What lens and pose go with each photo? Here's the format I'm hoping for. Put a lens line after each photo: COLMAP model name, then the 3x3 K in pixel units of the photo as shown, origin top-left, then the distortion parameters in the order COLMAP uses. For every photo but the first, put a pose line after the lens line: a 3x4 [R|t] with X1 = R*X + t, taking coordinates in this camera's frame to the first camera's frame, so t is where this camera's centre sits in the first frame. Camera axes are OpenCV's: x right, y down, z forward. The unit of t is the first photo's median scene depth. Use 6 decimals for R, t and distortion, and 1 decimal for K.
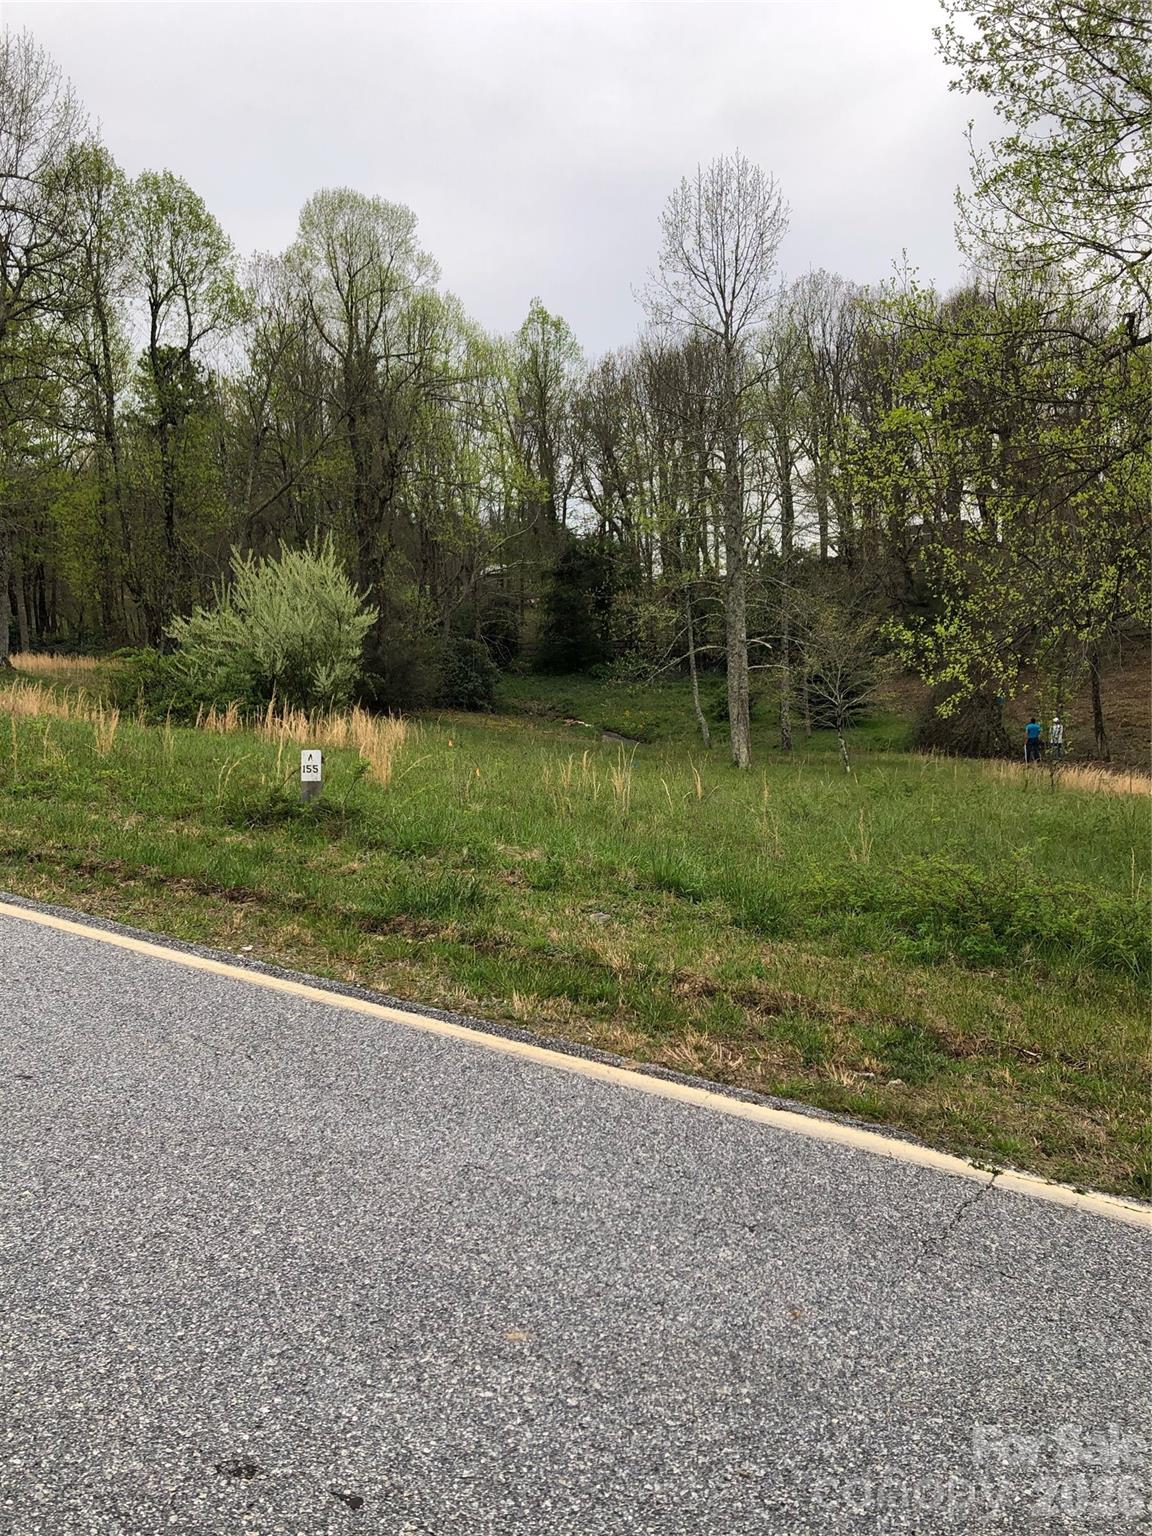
lens RADIAL K [[1231.0, 0, 577.1], [0, 1231.0, 771.5], [0, 0, 1]] dist [0.014094, 0.007195]
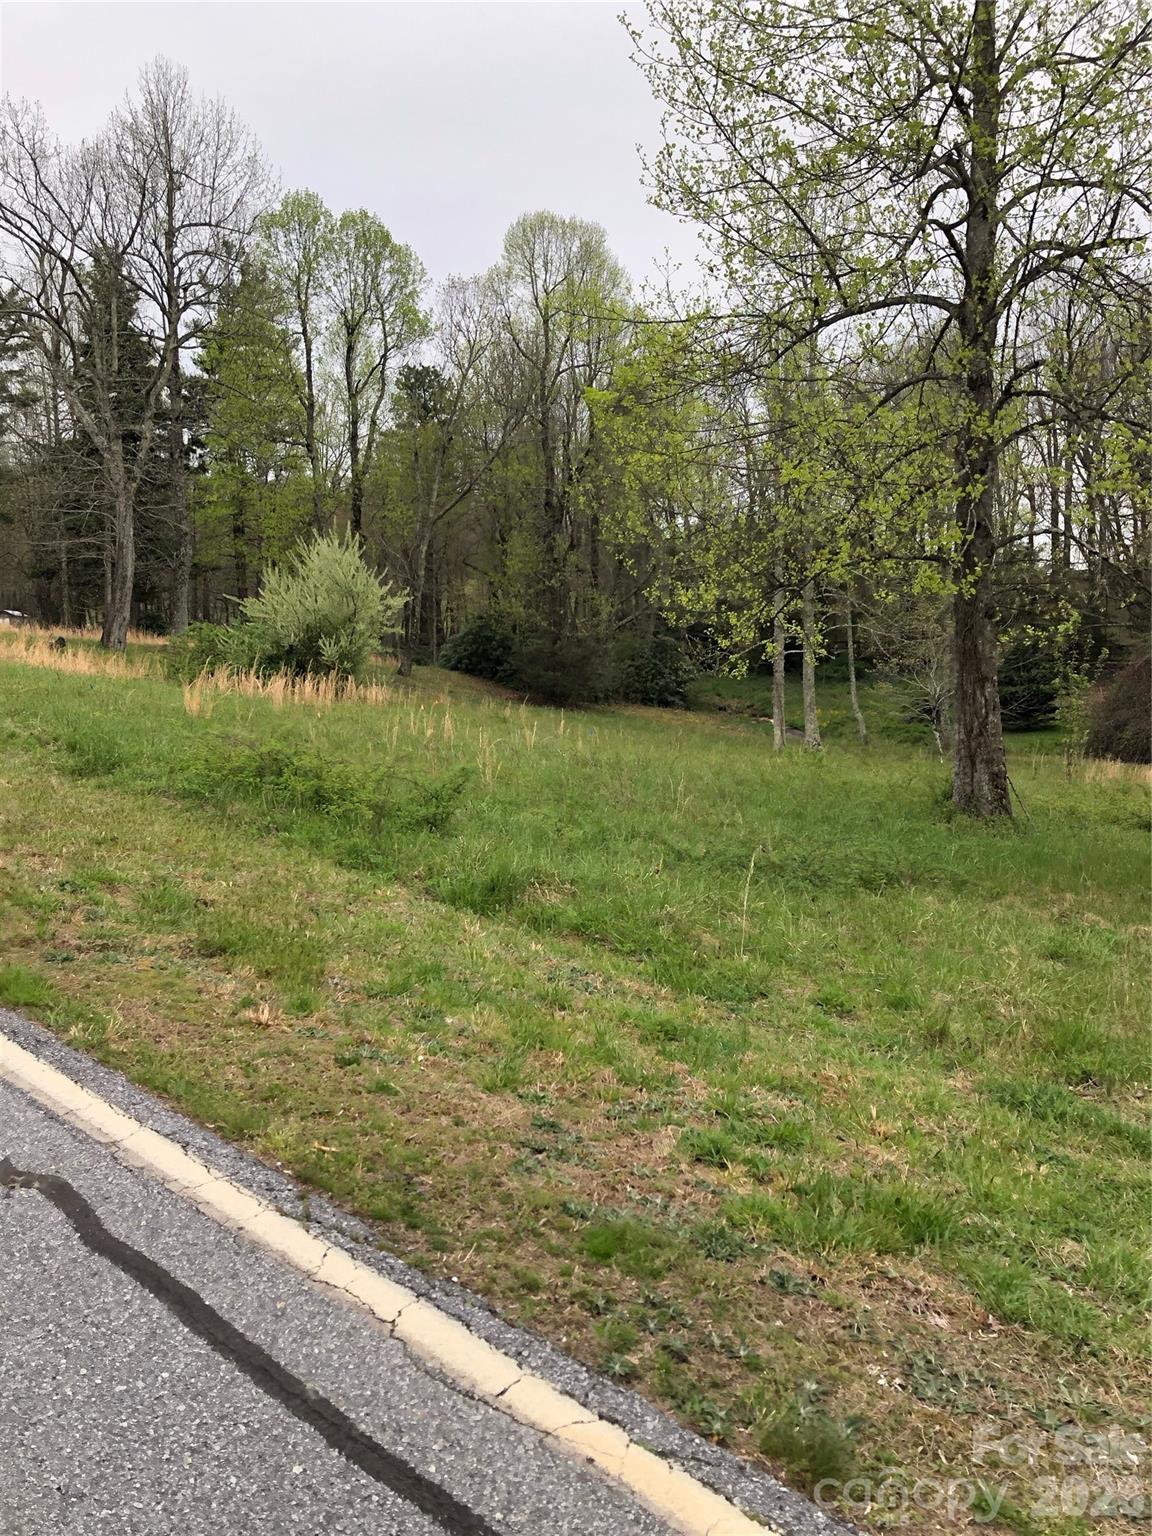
lens RADIAL K [[1231.0, 0, 577.1], [0, 1231.0, 771.5], [0, 0, 1]] dist [0.014094, 0.007195]
pose [[0.969596, 0.038121, -0.241722, 0.144851], [-0.039832, 0.999204, -0.002194, 0.015637], [0.241446, 0.011756, 0.970343, -0.026289]]
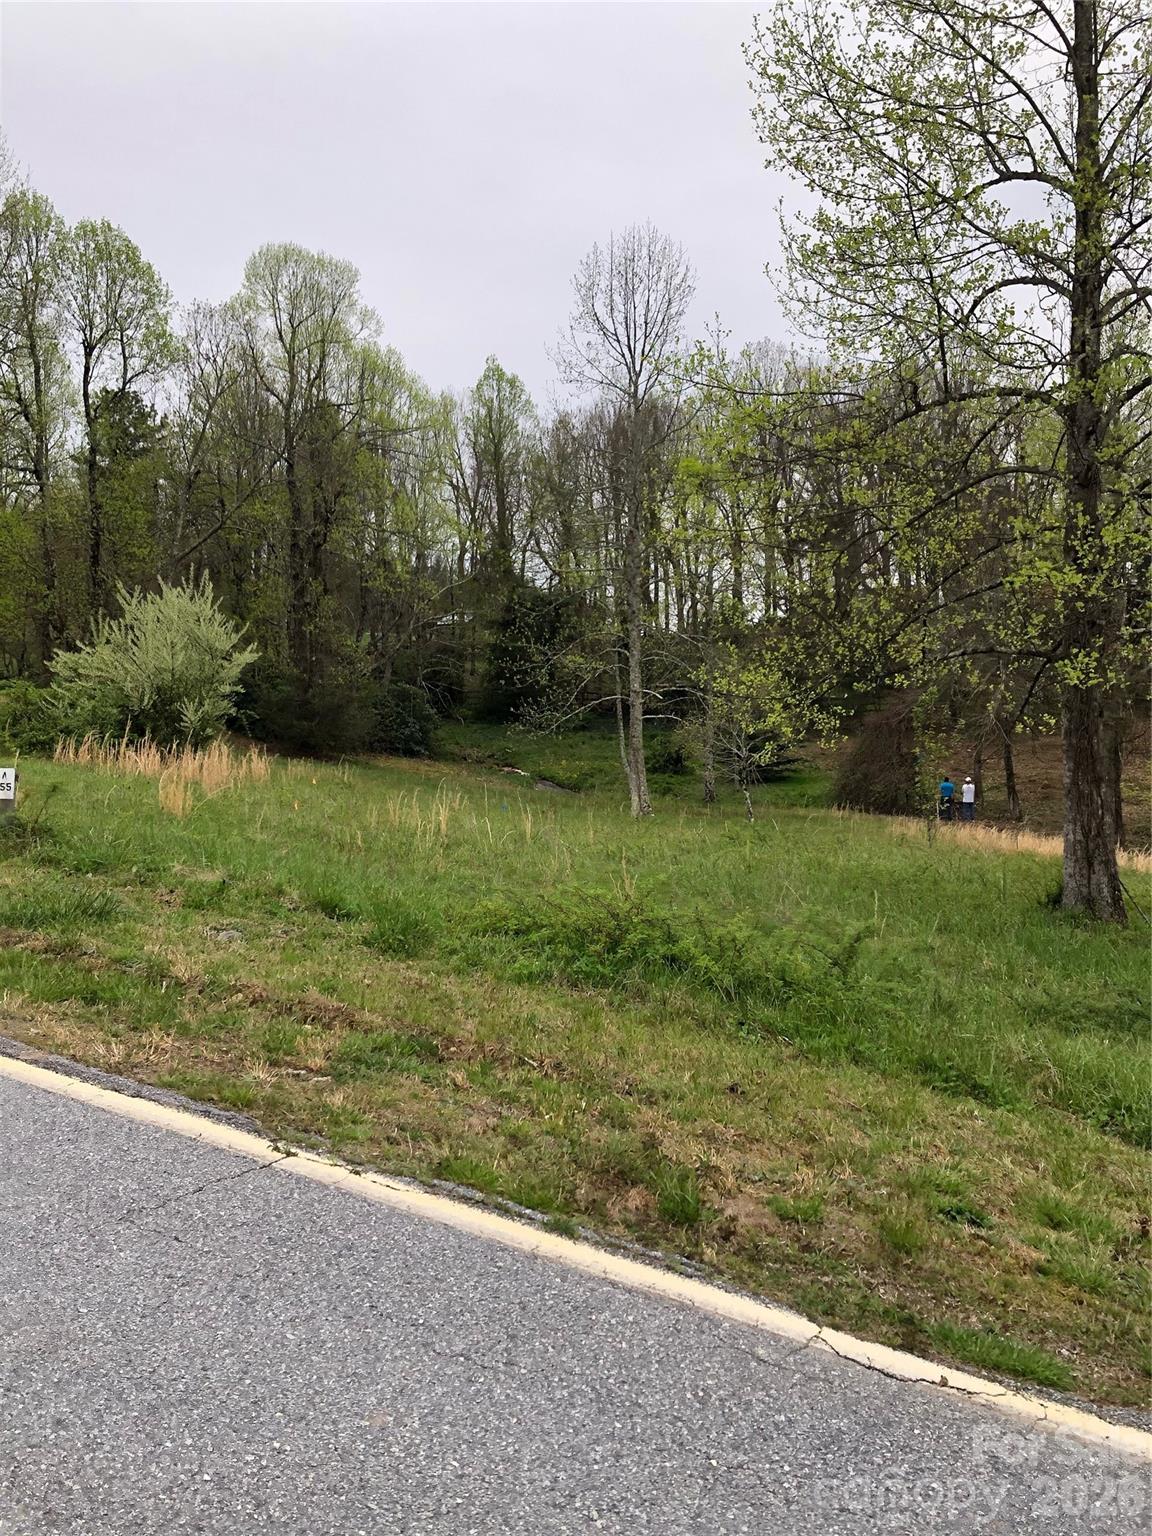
lens RADIAL K [[1226.6, 0, 572.7], [0, 1226.6, 764.4], [0, 0, 1]] dist [0.015595, -0.016421]
pose [[0.999325, 0.026315, 0.025628, 0.039286], [-0.025063, 0.998531, -0.048029, 0.003049], [-0.026854, 0.047354, 0.998517, -0.003651]]
